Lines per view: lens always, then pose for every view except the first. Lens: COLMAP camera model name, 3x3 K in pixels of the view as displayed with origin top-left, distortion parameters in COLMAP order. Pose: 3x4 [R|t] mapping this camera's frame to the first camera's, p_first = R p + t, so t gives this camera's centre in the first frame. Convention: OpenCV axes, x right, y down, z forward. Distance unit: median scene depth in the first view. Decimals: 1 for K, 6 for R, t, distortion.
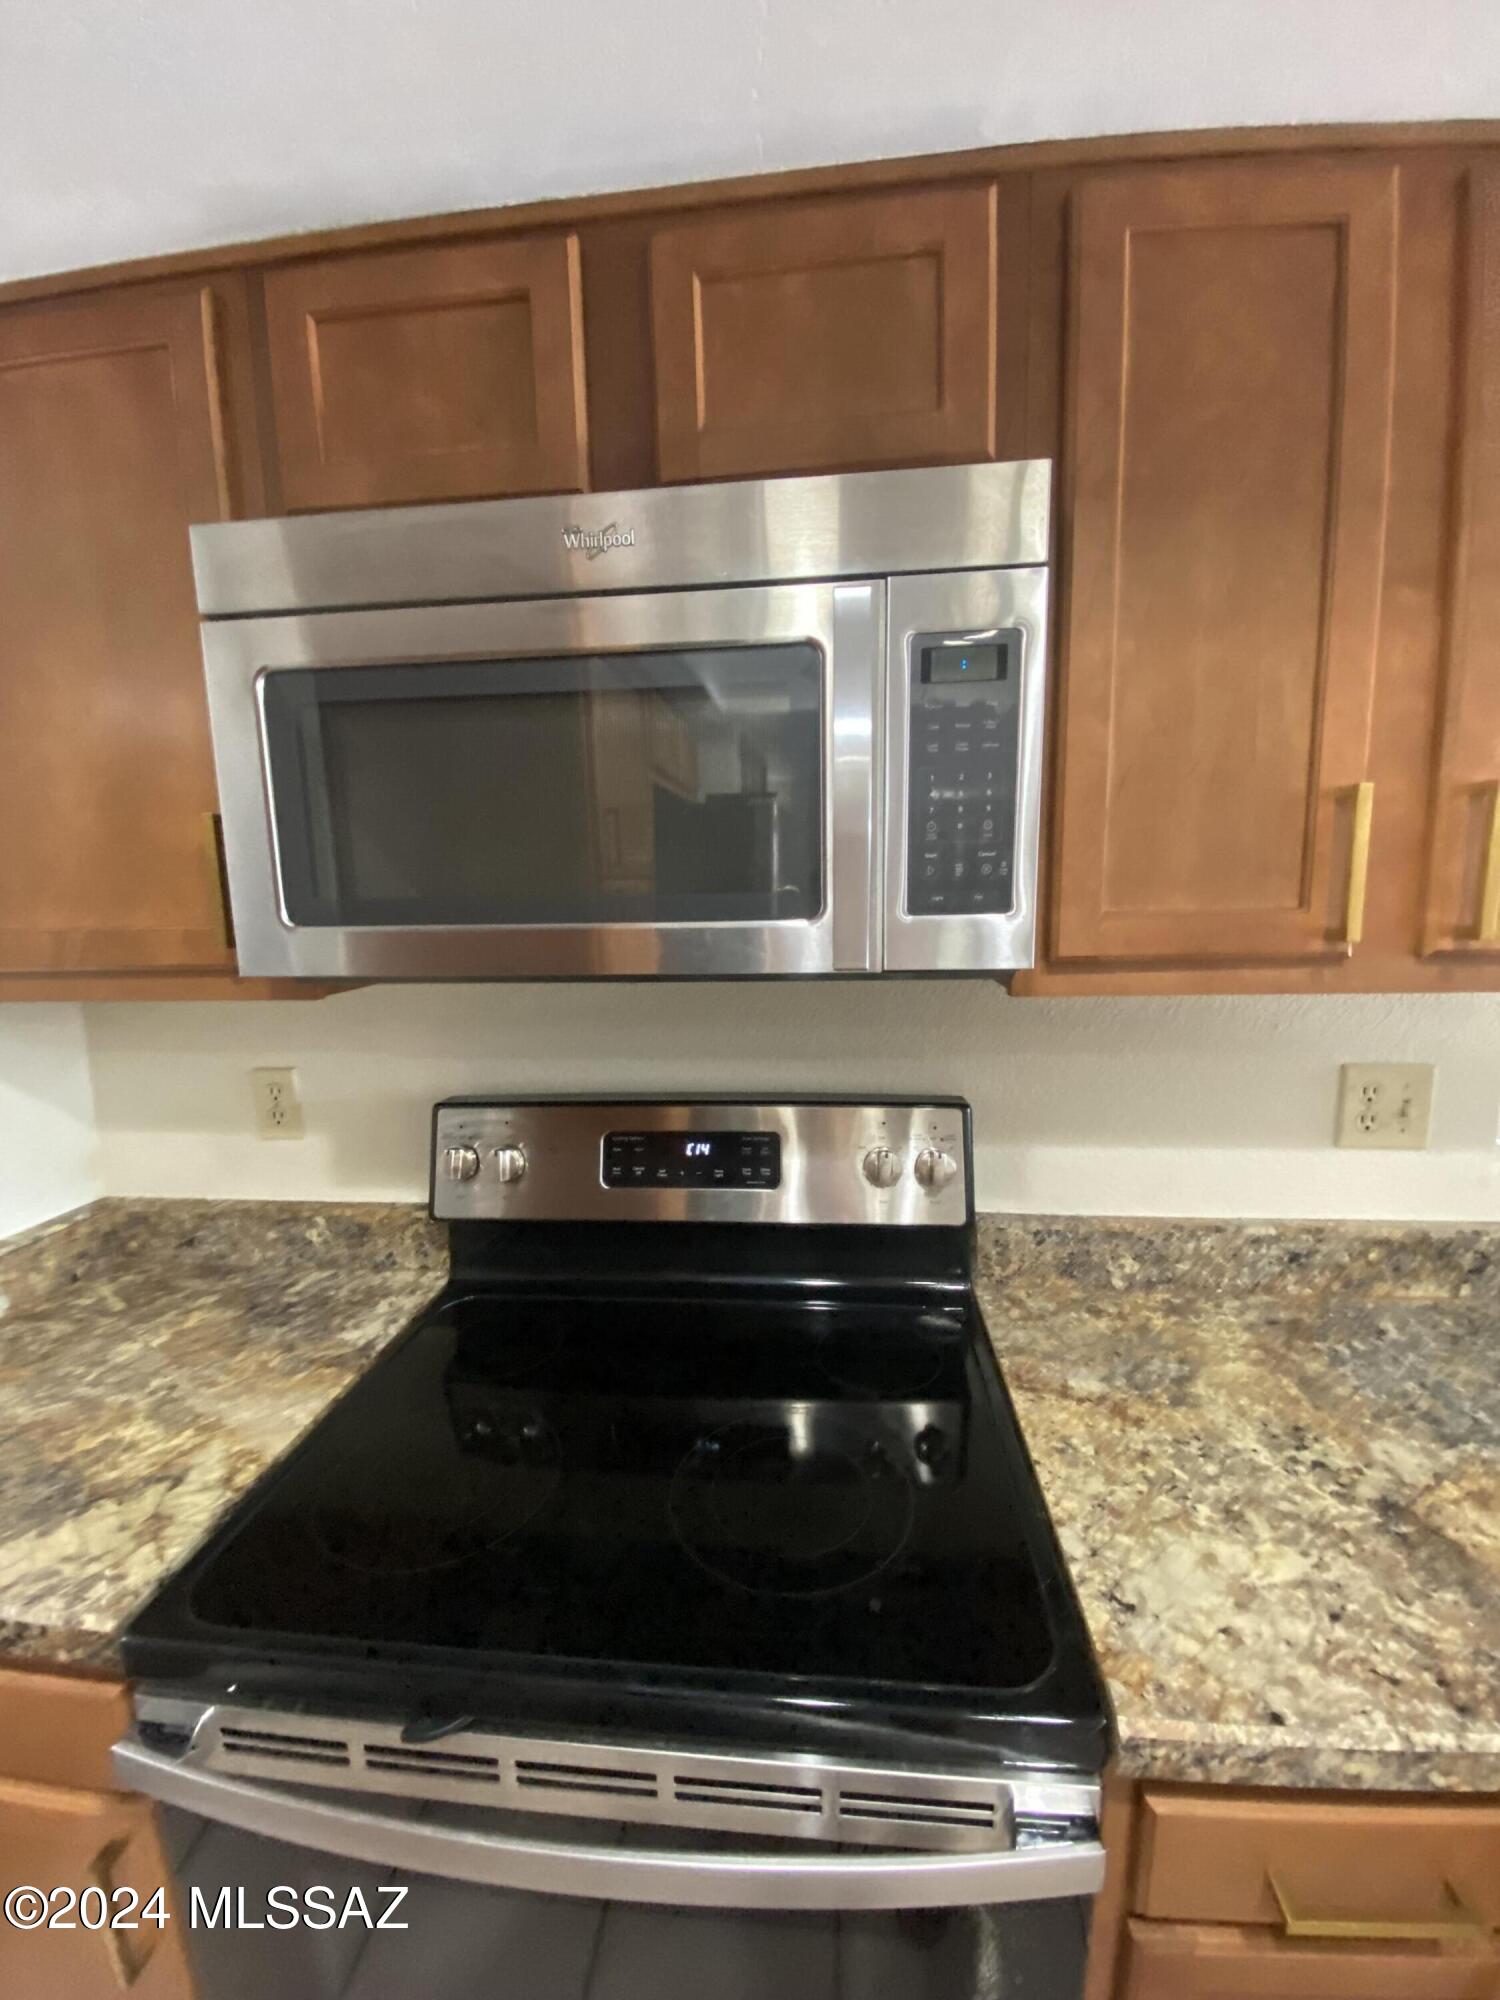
lens RADIAL K [[816.9, 0, 747.3], [0, 816.9, 1007.7], [0, 0, 1]] dist [-0.011658, -0.000568]
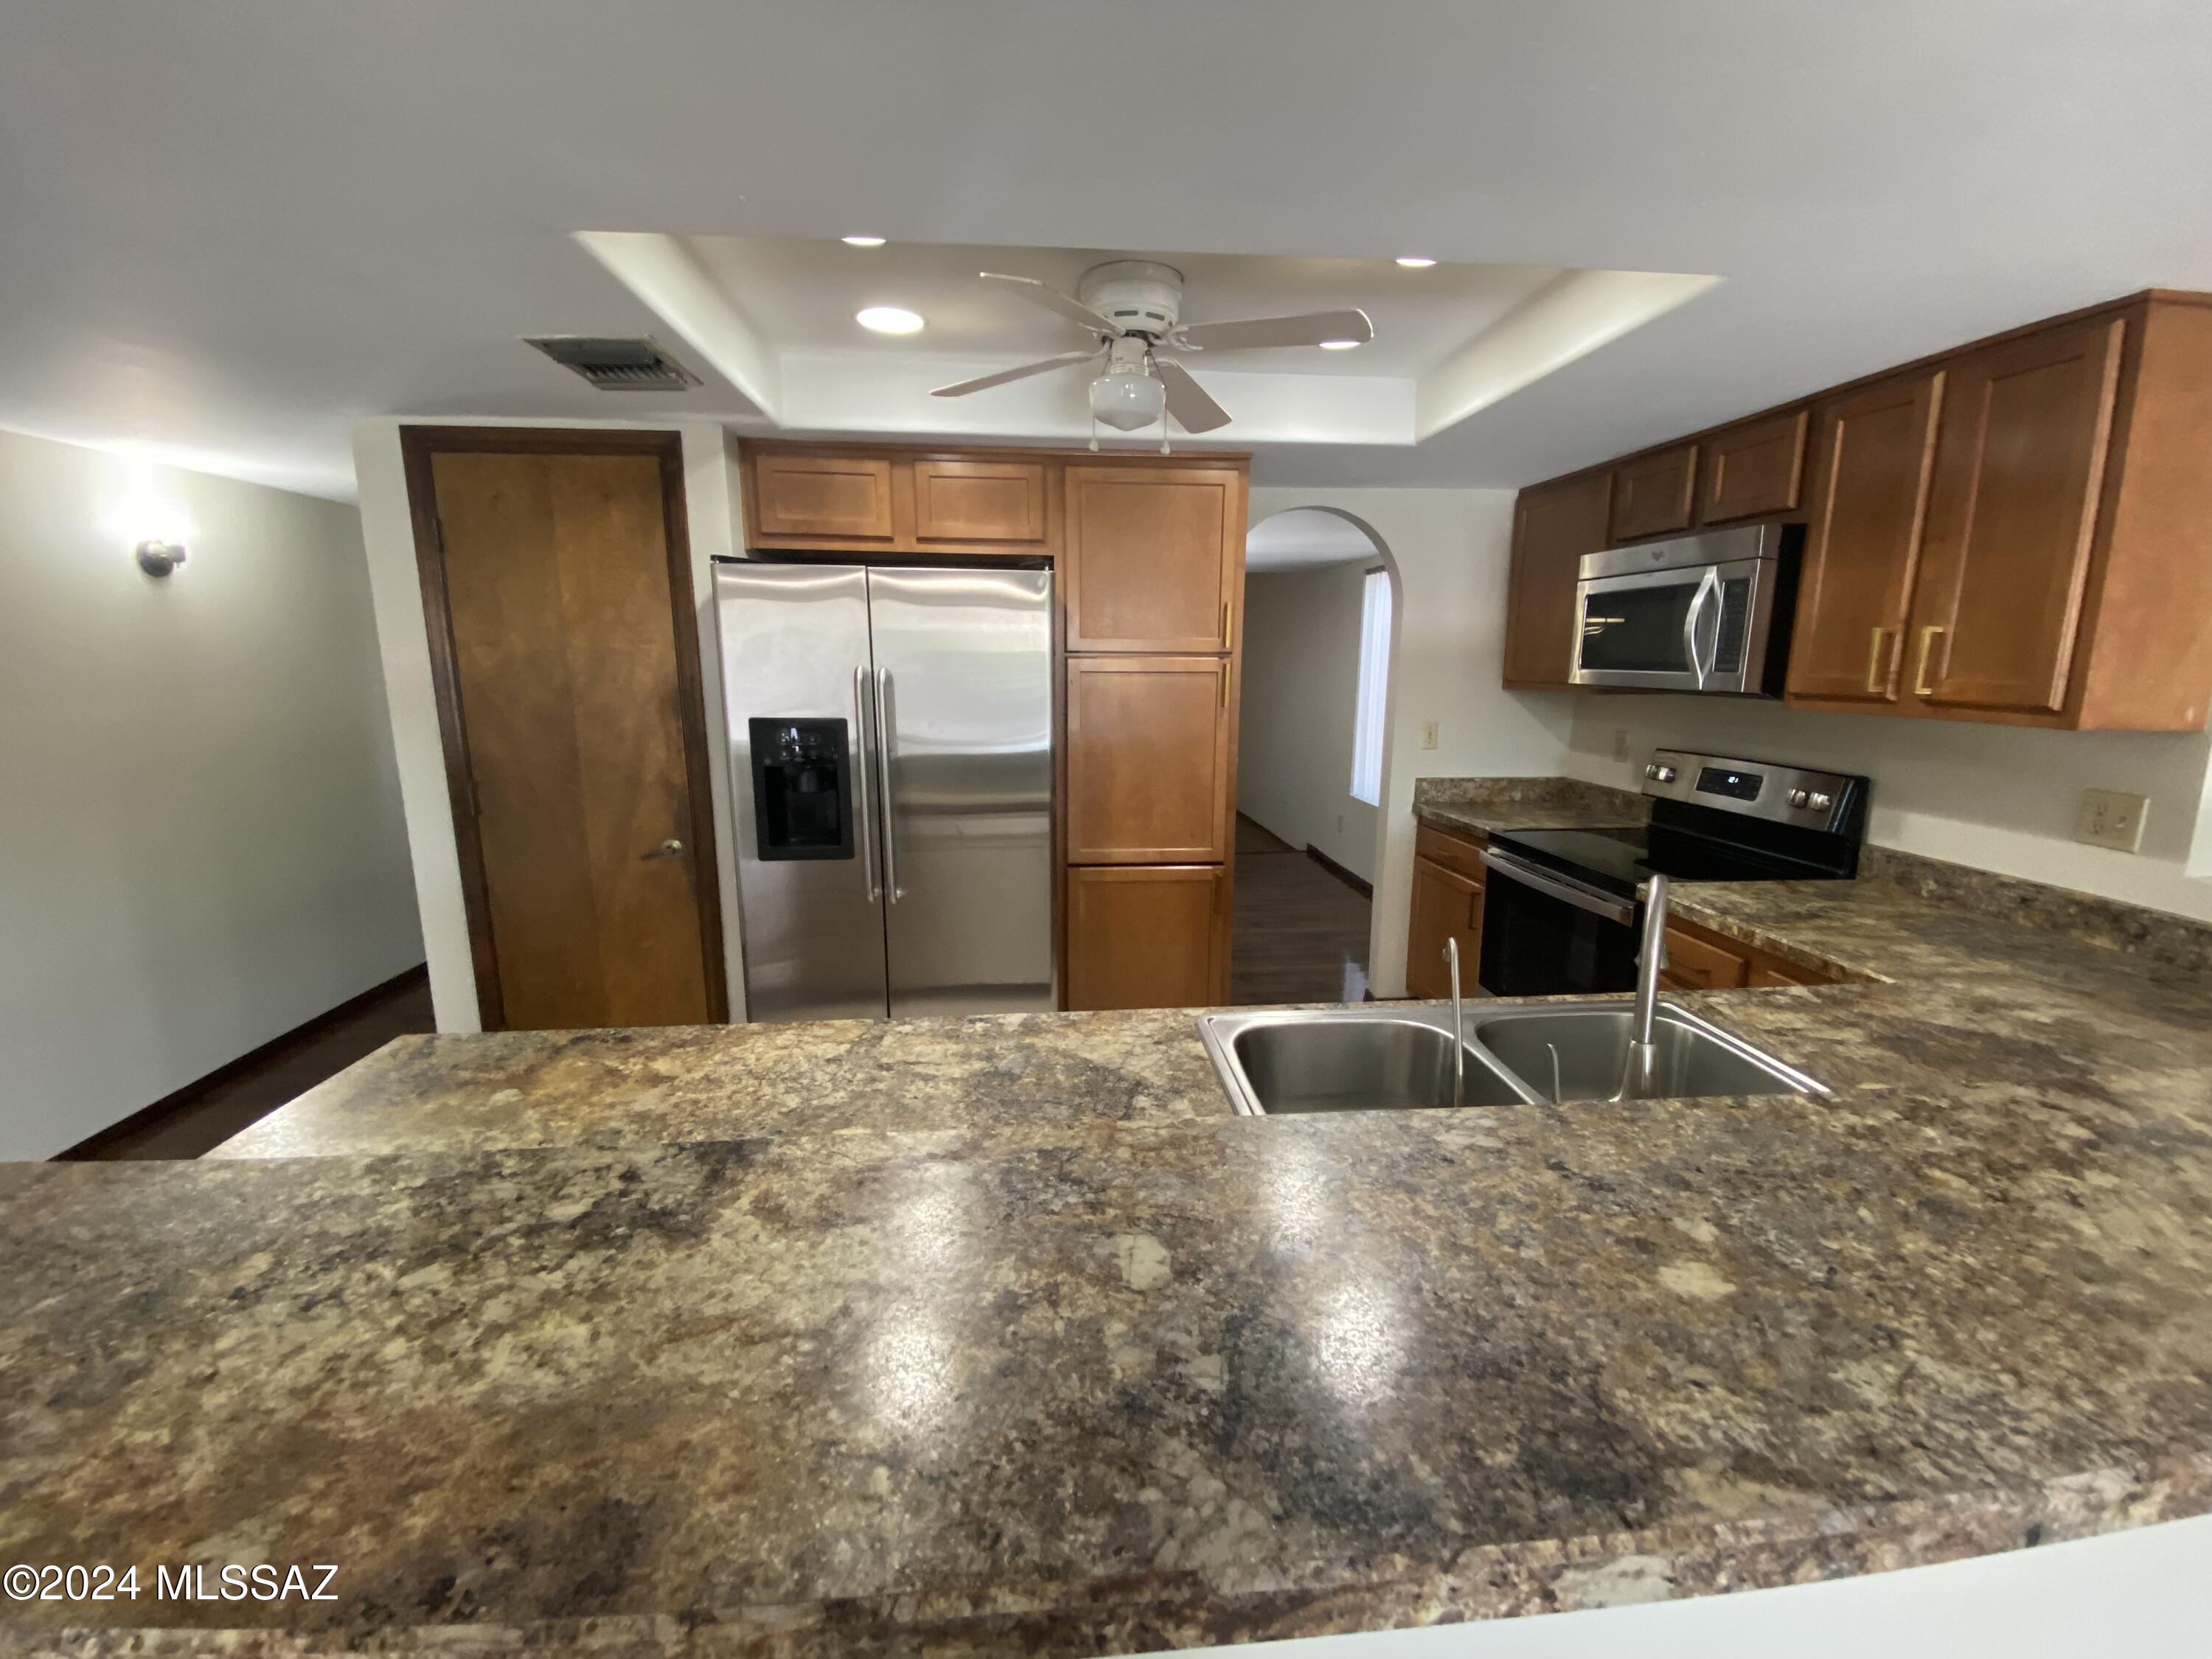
lens RADIAL K [[903.5, 0, 1104.2], [0, 903.5, 827.2], [0, 0, 1]] dist [-0.011658, -0.000568]
pose [[0.208724, 0.211983, -0.954724, 1.954822], [-0.138511, 0.972793, 0.185713, 0.083202], [0.968116, 0.093477, 0.232407, -1.226324]]
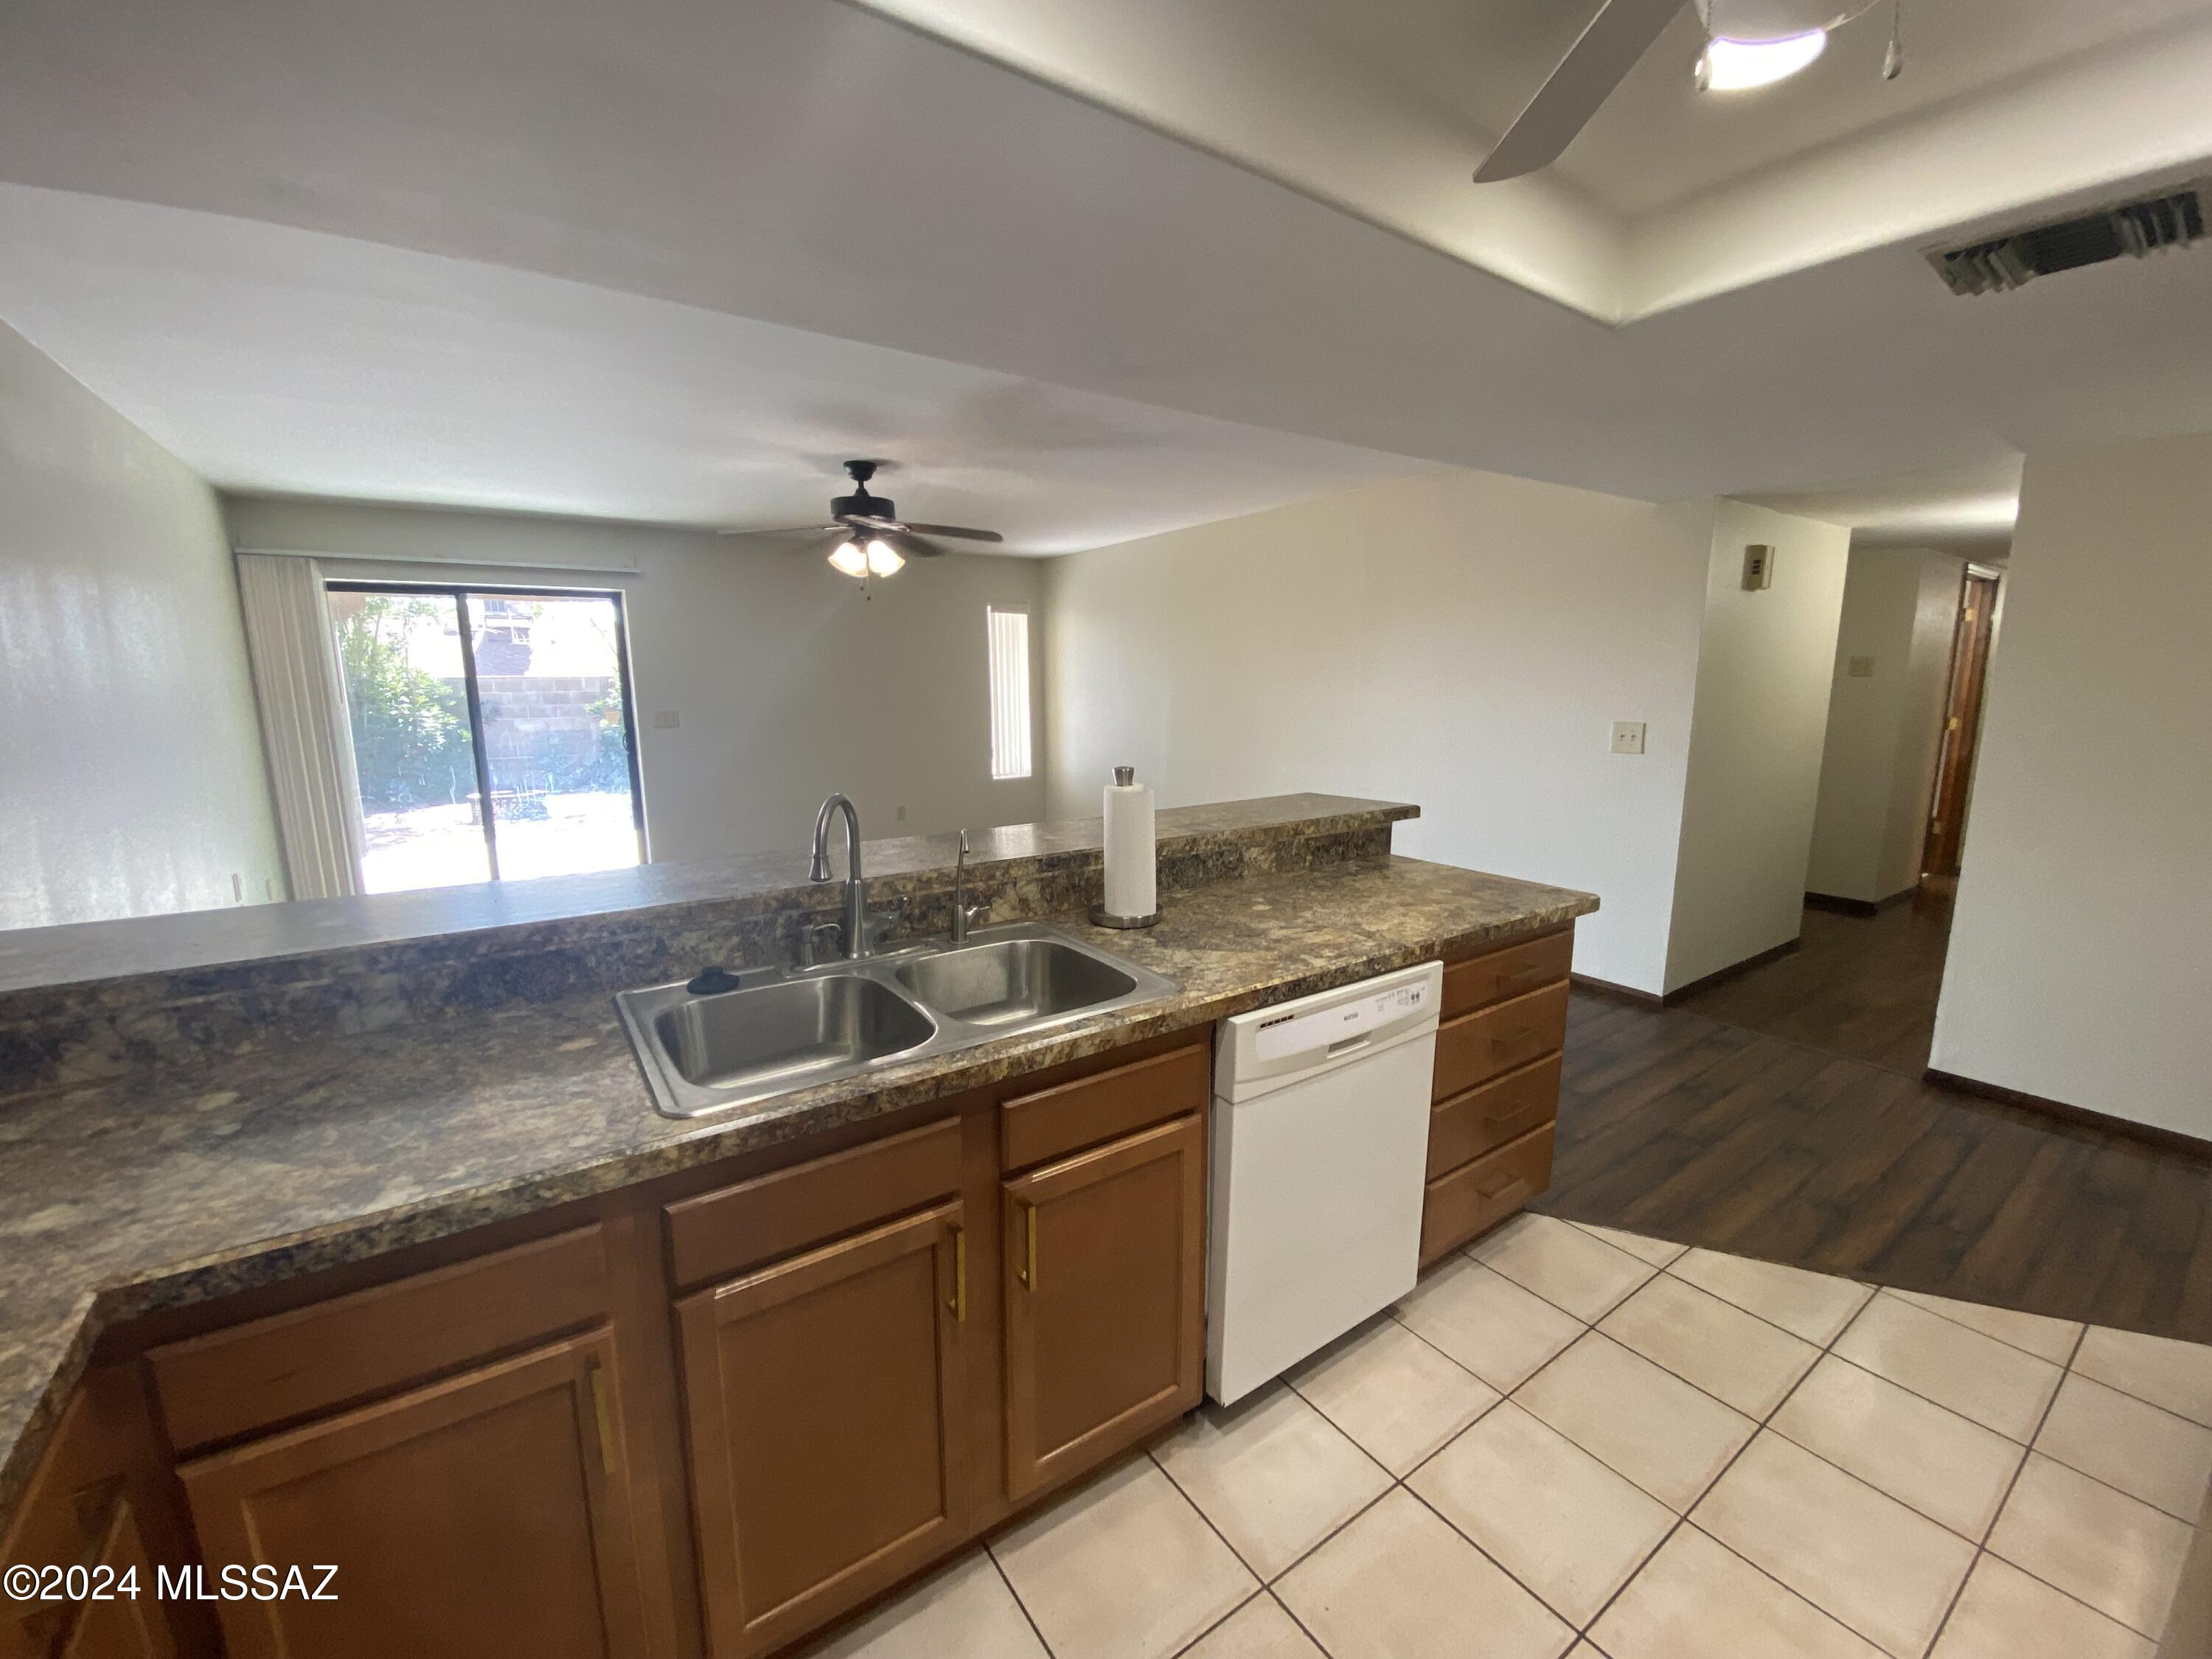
lens RADIAL K [[903.5, 0, 1101.1], [0, 903.5, 823.7], [0, 0, 1]] dist [-0.011658, -0.000568]
pose [[-0.661845, -0.093964, 0.743729, -1.014719], [0.124314, 0.964619, 0.232499, -0.037366], [-0.739262, 0.246334, -0.626747, 0.713714]]
